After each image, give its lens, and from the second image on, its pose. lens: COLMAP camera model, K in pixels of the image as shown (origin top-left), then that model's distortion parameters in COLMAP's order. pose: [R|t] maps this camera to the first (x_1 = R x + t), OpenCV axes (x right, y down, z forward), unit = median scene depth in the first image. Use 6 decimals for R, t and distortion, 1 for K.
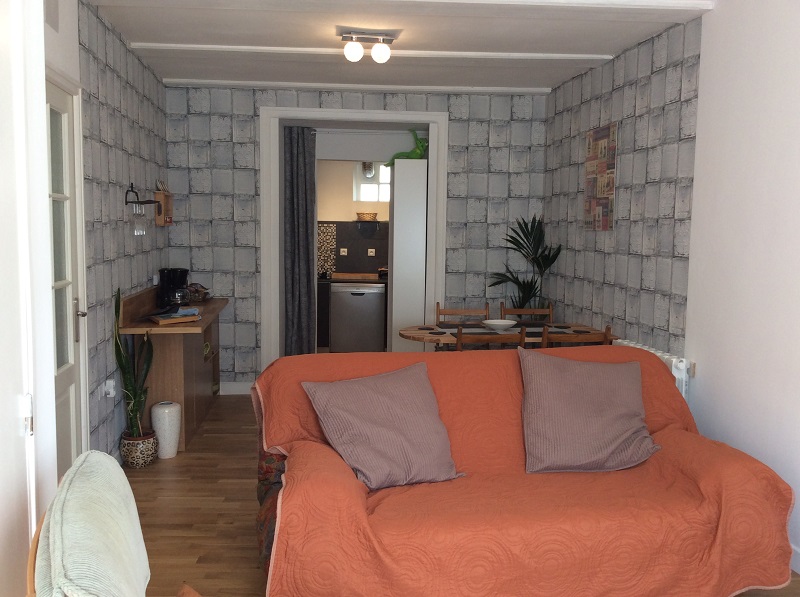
lens RADIAL K [[730.9, 0, 403.2], [0, 730.9, 298.0], [0, 0, 1]] dist [0.044094, 0.000000]
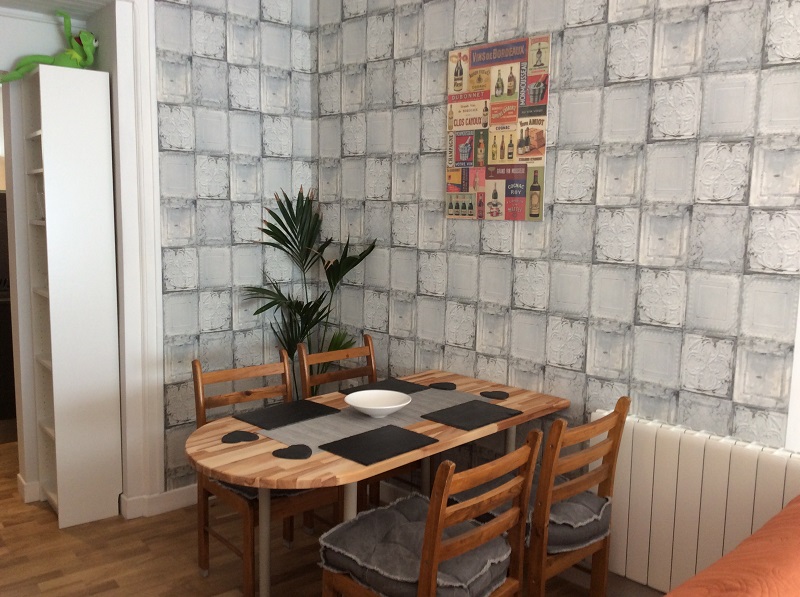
lens RADIAL K [[730.9, 0, 410.1], [0, 730.9, 311.8], [0, 0, 1]] dist [0.044094, 0.000000]
pose [[0.787965, -0.084488, 0.609896, -0.130885], [0.045804, 0.995840, 0.078775, -0.055612], [-0.614014, -0.034137, 0.788557, 0.468753]]
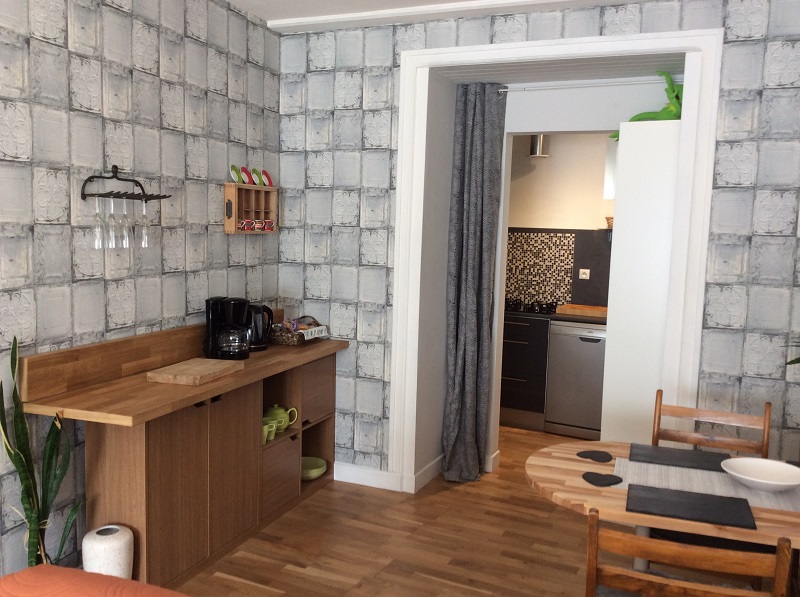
lens RADIAL K [[730.9, 0, 391.6], [0, 730.9, 302.5], [0, 0, 1]] dist [0.044094, 0.000000]
pose [[0.884003, 0.060853, -0.463503, 0.107921], [-0.062049, 0.997993, 0.012684, -0.046240], [0.463344, 0.017547, 0.886005, 0.414819]]
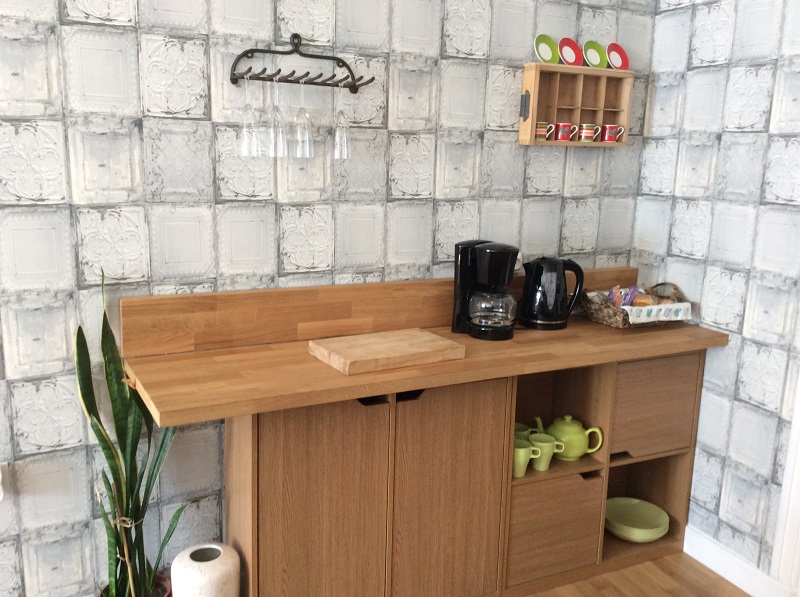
lens RADIAL K [[730.9, 0, 398.8], [0, 730.9, 303.0], [0, 0, 1]] dist [0.044094, 0.000000]
pose [[0.351433, 0.189789, -0.916774, 0.058509], [-0.116447, 0.980494, 0.158342, -0.058141], [0.928943, 0.051109, 0.366678, 0.686259]]
